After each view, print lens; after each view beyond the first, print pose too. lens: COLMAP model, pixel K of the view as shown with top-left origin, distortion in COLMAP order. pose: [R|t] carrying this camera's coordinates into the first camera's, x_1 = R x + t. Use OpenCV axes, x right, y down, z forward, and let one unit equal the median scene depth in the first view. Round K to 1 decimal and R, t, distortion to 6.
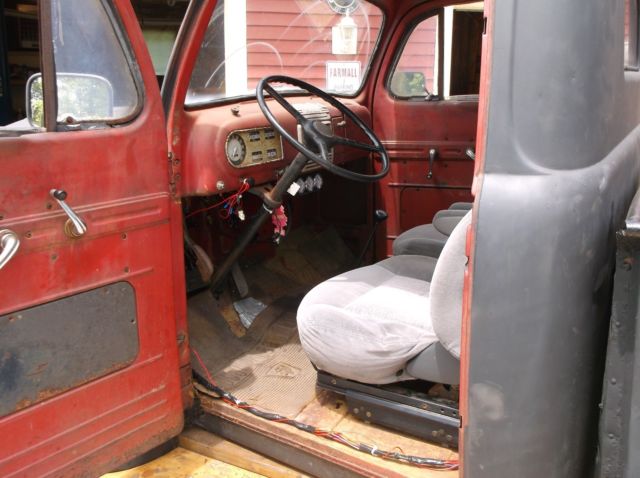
lens RADIAL K [[632.7, 0, 322.8], [0, 632.7, 221.2], [0, 0, 1]] dist [0.012455, -0.022054]
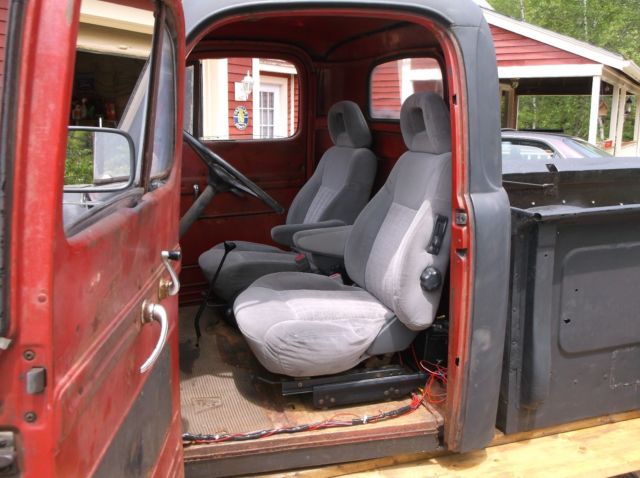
lens RADIAL K [[632.7, 0, 322.8], [0, 632.7, 221.2], [0, 0, 1]] dist [0.012455, -0.022054]
pose [[0.669784, -0.115271, 0.733554, -0.825418], [0.145386, 0.989115, 0.022683, -0.069706], [-0.728184, 0.091456, 0.679253, 0.155424]]
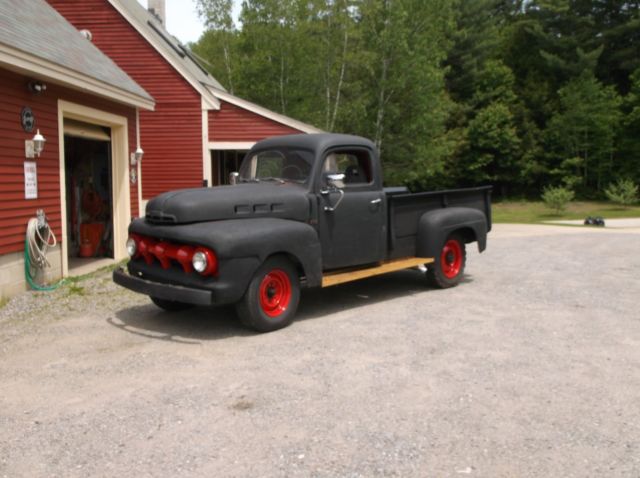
lens RADIAL K [[632.7, 0, 322.8], [0, 632.7, 221.2], [0, 0, 1]] dist [0.012455, -0.022054]
pose [[0.235039, -0.074249, 0.969146, -4.347819], [0.208235, 0.977774, 0.024409, -0.038615], [-0.949418, 0.196073, 0.245276, 0.039043]]
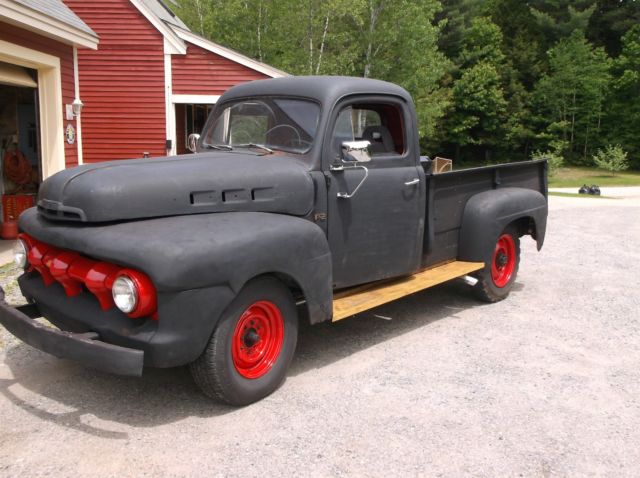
lens RADIAL K [[632.7, 0, 322.8], [0, 632.7, 221.2], [0, 0, 1]] dist [0.012455, -0.022054]
pose [[0.198088, -0.131950, 0.971262, -2.847439], [0.192582, 0.976823, 0.093429, -0.166555], [-0.961079, 0.168540, 0.218908, 0.541805]]
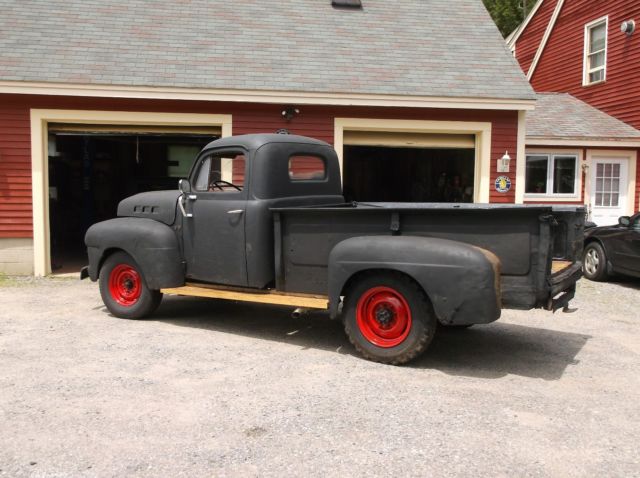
lens RADIAL K [[620.1, 0, 320.0], [0, 620.1, 239.0], [0, 0, 1]] dist [0.016980, 0.010396]
pose [[0.999123, 0.010654, -0.040486, 0.767401], [-0.015543, 0.992355, -0.122436, 0.610513], [0.038872, 0.122958, 0.991650, -2.846461]]
